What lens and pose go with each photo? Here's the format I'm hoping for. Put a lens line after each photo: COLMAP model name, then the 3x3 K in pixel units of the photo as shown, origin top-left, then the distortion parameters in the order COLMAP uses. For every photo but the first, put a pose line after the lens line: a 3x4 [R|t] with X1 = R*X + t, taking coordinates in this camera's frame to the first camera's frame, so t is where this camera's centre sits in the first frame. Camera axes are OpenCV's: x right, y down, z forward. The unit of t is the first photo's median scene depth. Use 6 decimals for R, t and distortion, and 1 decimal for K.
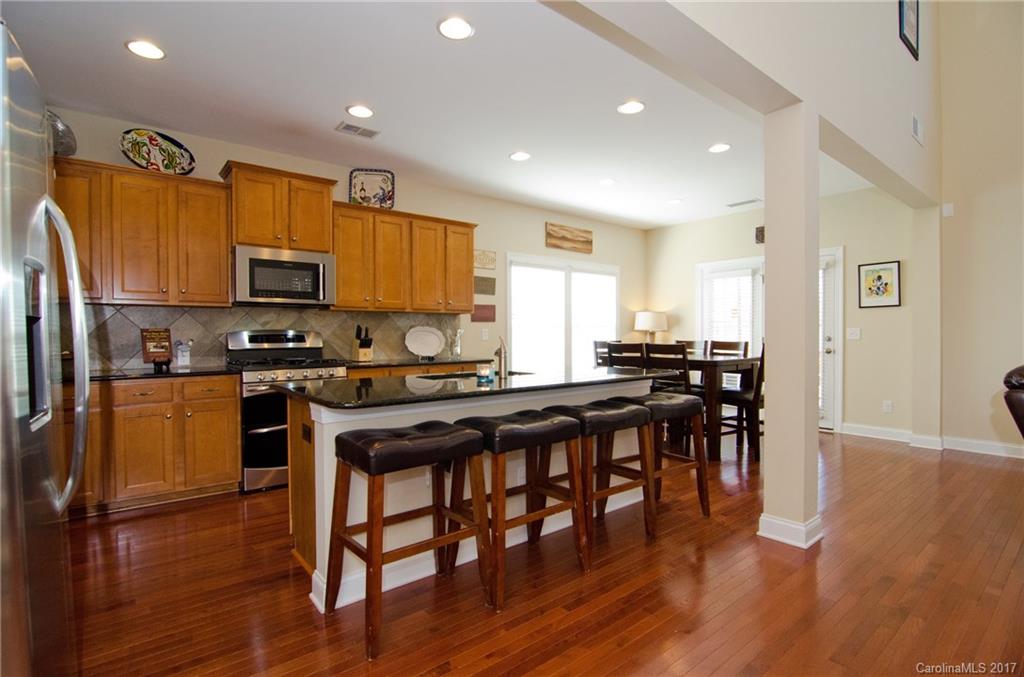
lens RADIAL K [[493.4, 0, 506.9], [0, 493.4, 339.1], [0, 0, 1]] dist [-0.014842, -0.004130]
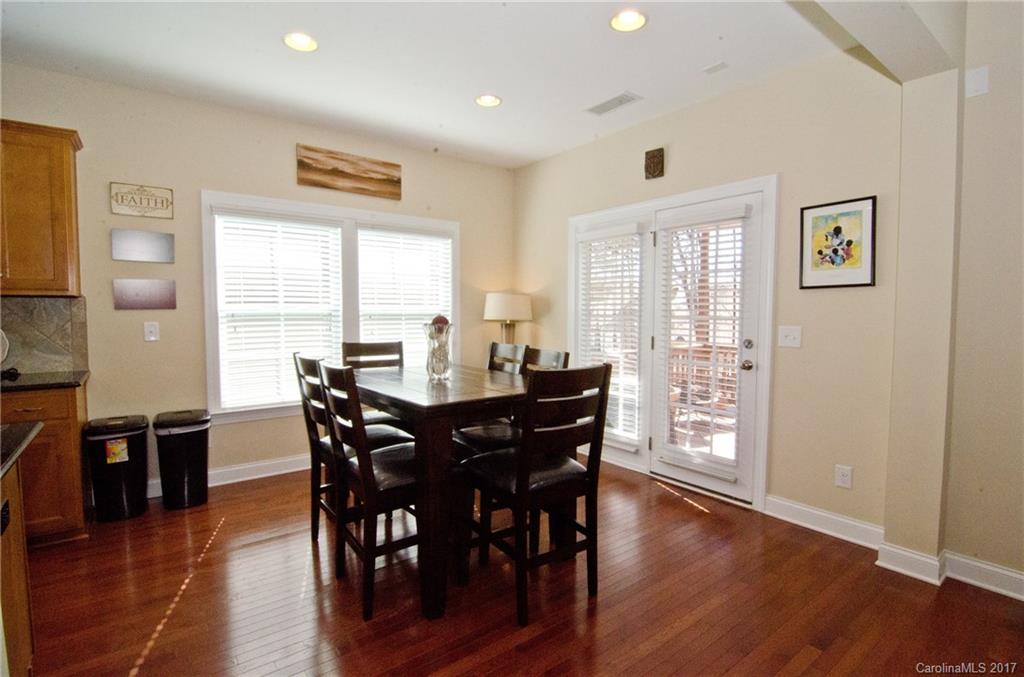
lens RADIAL K [[493.4, 0, 513.8], [0, 493.4, 338.3], [0, 0, 1]] dist [-0.014842, -0.004130]
pose [[0.999224, 0.010123, -0.038067, 0.420492], [-0.008366, 0.998905, 0.046040, -0.031175], [0.038491, -0.045686, 0.998214, 0.441983]]
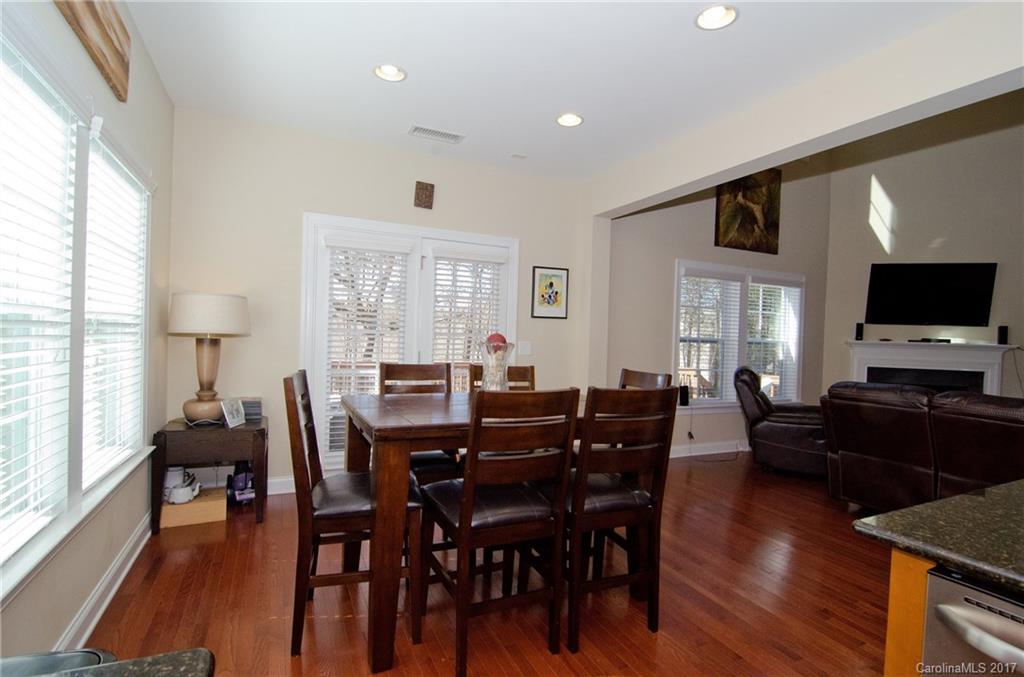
lens RADIAL K [[493.4, 0, 504.4], [0, 493.4, 340.9], [0, 0, 1]] dist [-0.014842, -0.004130]
pose [[0.248168, 0.001816, 0.968715, -0.109511], [-0.023869, 0.999706, 0.004241, -0.025413], [-0.968423, -0.024175, 0.248138, 0.821582]]
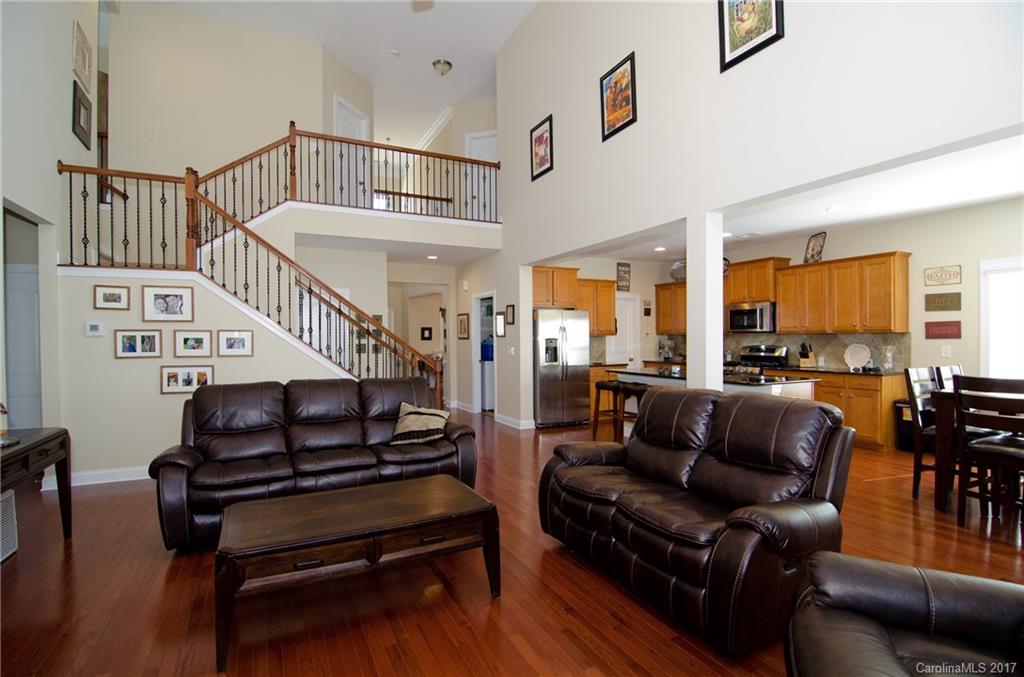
lens RADIAL K [[493.4, 0, 519.9], [0, 493.4, 340.4], [0, 0, 1]] dist [-0.014842, -0.004130]
pose [[-0.207848, 0.014528, -0.978053, 1.107945], [0.000506, 0.999891, 0.014745, -0.047619], [0.978161, 0.002570, -0.207833, 0.376609]]
